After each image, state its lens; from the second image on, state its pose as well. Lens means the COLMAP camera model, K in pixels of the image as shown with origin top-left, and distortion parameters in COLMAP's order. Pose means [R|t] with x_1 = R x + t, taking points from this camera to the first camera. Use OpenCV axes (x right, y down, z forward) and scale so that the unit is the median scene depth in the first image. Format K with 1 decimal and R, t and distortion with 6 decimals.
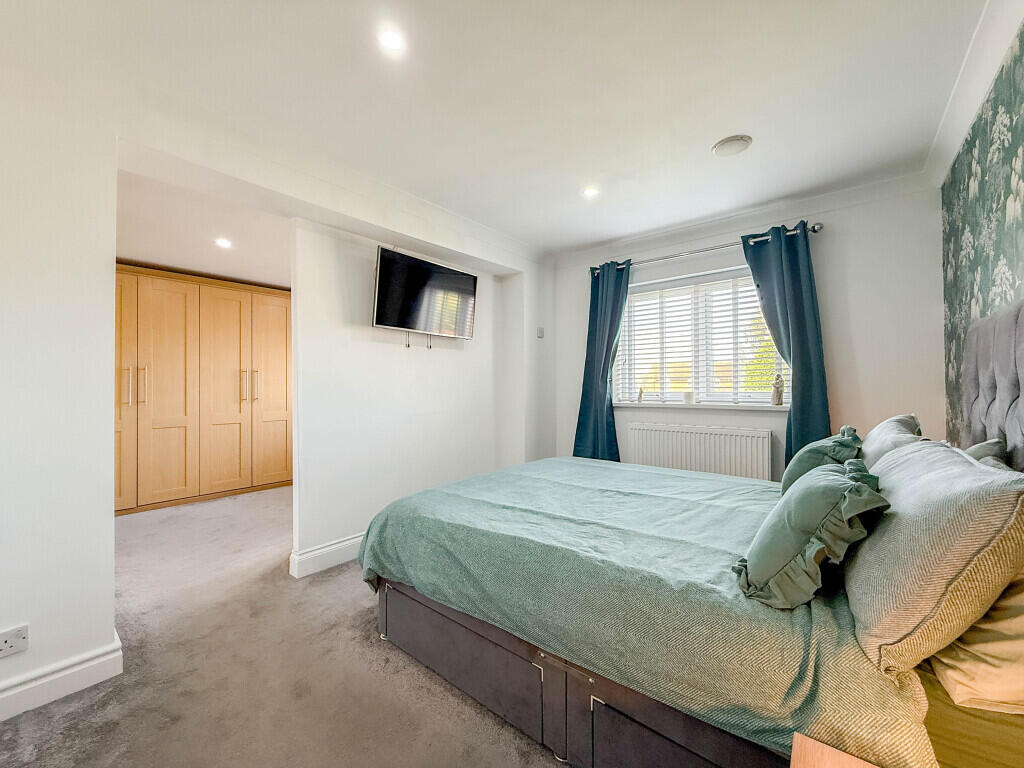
lens RADIAL K [[414.0, 0, 507.6], [0, 414.0, 383.2], [0, 0, 1]] dist [-0.001208, -0.000149]
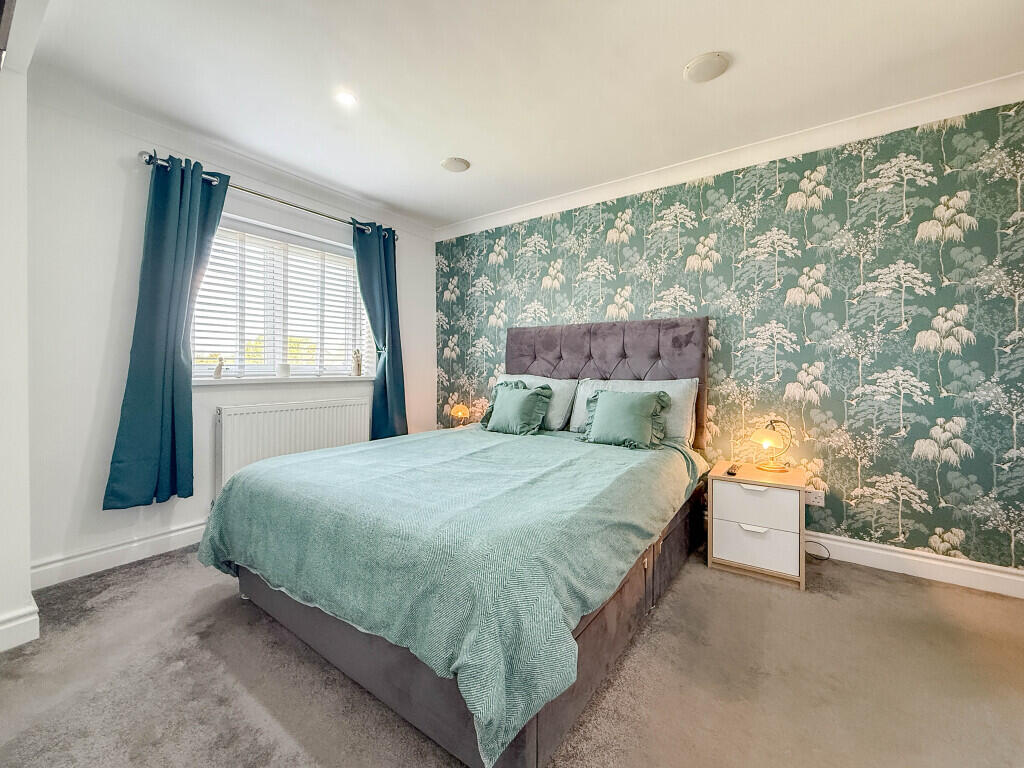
lens RADIAL K [[414.0, 0, 506.4], [0, 414.0, 377.0], [0, 0, 1]] dist [-0.001208, -0.000149]
pose [[-0.057913, -0.015211, 0.998206, -0.505948], [-0.006786, 0.999867, 0.014843, 0.035403], [-0.998299, -0.005914, -0.058009, 0.636469]]
